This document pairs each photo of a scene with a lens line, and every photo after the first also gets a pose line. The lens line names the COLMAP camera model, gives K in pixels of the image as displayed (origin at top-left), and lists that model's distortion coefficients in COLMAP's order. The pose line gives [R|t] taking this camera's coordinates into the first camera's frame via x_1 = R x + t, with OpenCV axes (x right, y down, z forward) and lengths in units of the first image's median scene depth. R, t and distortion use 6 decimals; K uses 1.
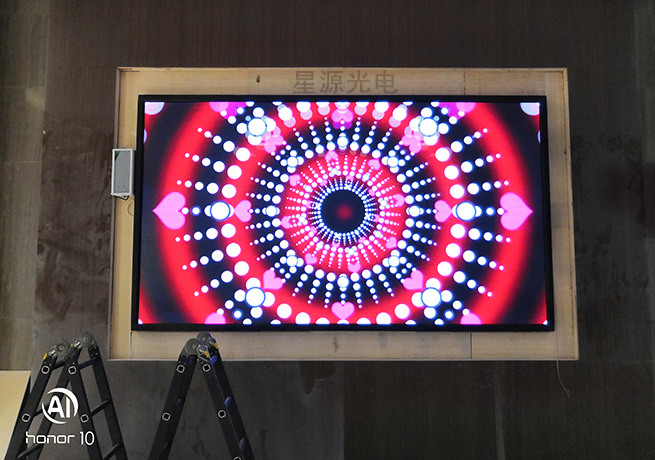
lens RADIAL K [[514.9, 0, 330.6], [0, 514.9, 224.7], [0, 0, 1]] dist [-0.021044, 0.020036]
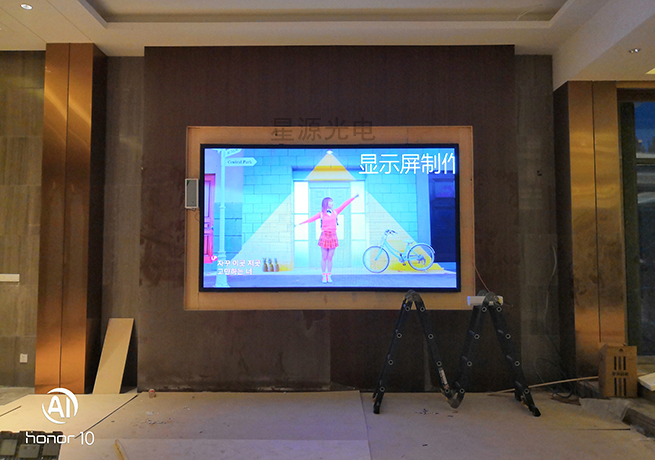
lens RADIAL K [[562.7, 0, 323.0], [0, 562.7, 233.2], [0, 0, 1]] dist [-0.012291, -0.017107]
pose [[0.999768, -0.002285, -0.021411, 0.040271], [0.002766, 0.999745, 0.022427, -0.016888], [0.021354, -0.022481, 0.999519, -0.748015]]
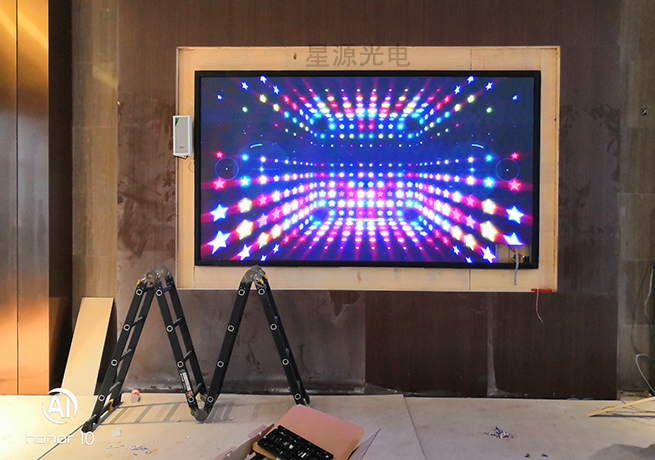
lens RADIAL K [[517.9, 0, 327.2], [0, 517.9, 226.3], [0, 0, 1]] dist [-0.020964, 0.016385]
pose [[0.999481, 0.005557, -0.031715, -0.028020], [-0.002436, 0.995223, 0.097594, -0.011424], [0.032106, -0.097466, 0.994721, -0.224056]]
